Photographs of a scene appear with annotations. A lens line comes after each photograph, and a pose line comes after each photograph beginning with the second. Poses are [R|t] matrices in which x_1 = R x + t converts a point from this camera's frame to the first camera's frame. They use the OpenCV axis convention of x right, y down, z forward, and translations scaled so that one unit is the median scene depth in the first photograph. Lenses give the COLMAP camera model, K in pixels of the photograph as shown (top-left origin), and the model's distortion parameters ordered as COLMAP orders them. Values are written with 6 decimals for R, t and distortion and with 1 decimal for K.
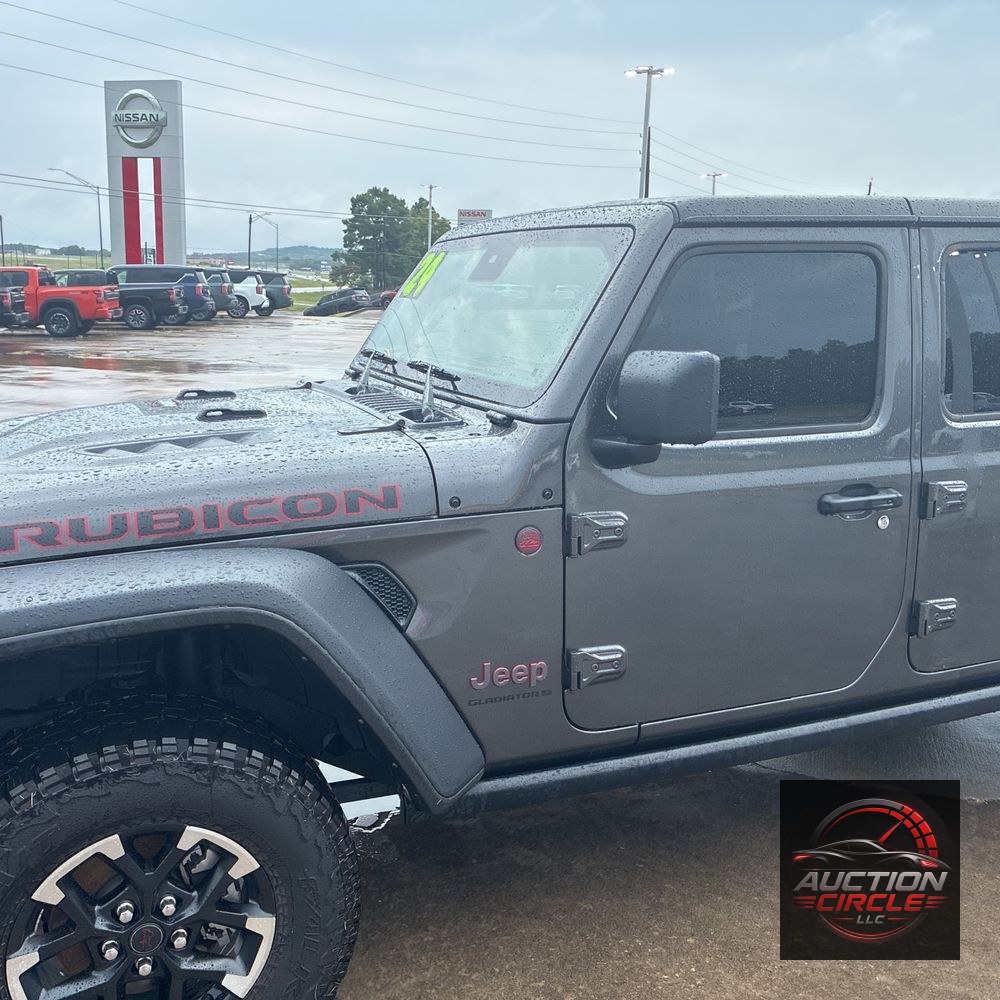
lens RADIAL K [[1006.8, 0, 500.0], [0, 1006.8, 500.0], [0, 0, 1]] dist [0.010732, 0.024130]
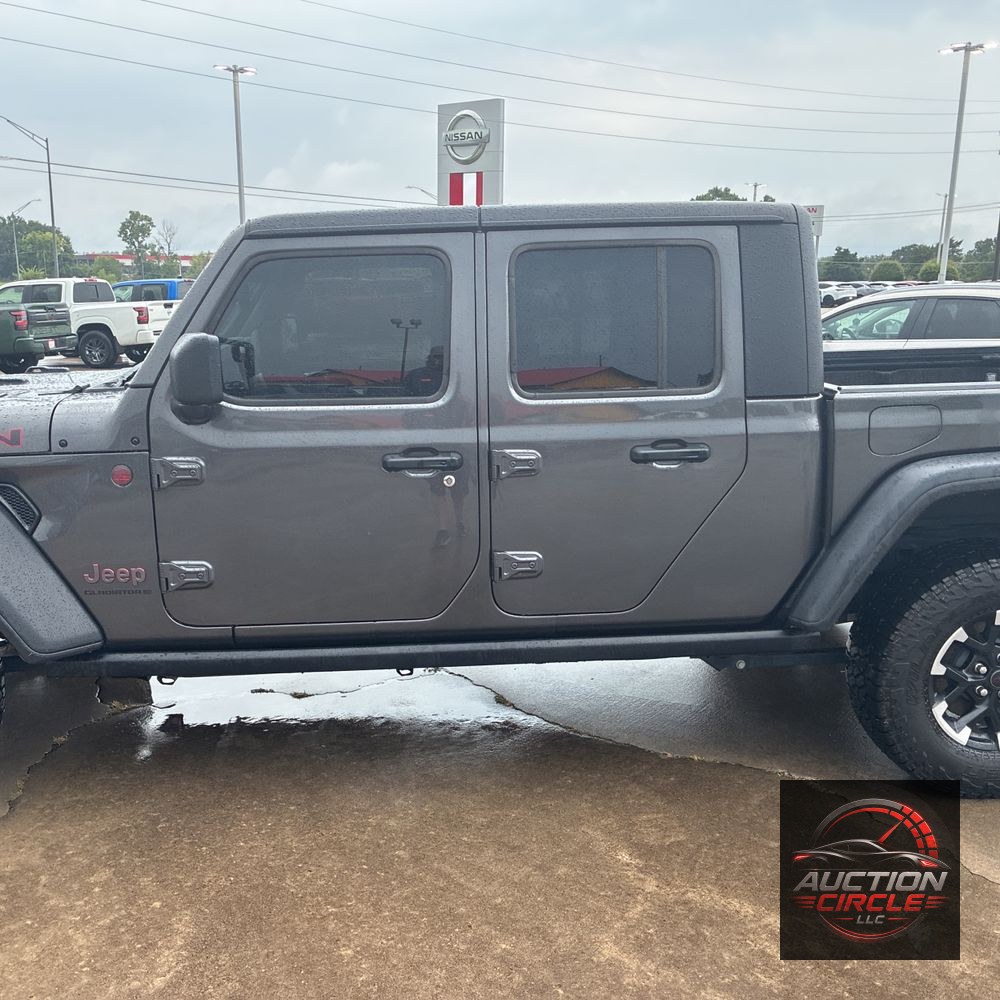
lens RADIAL K [[1006.8, 0, 500.0], [0, 1006.8, 500.0], [0, 0, 1]] dist [0.010732, 0.024130]
pose [[0.947106, 0.048276, -0.317270, 0.849089], [-0.049009, 0.998782, 0.005674, 0.036984], [0.317157, 0.010175, 0.948318, -0.111124]]
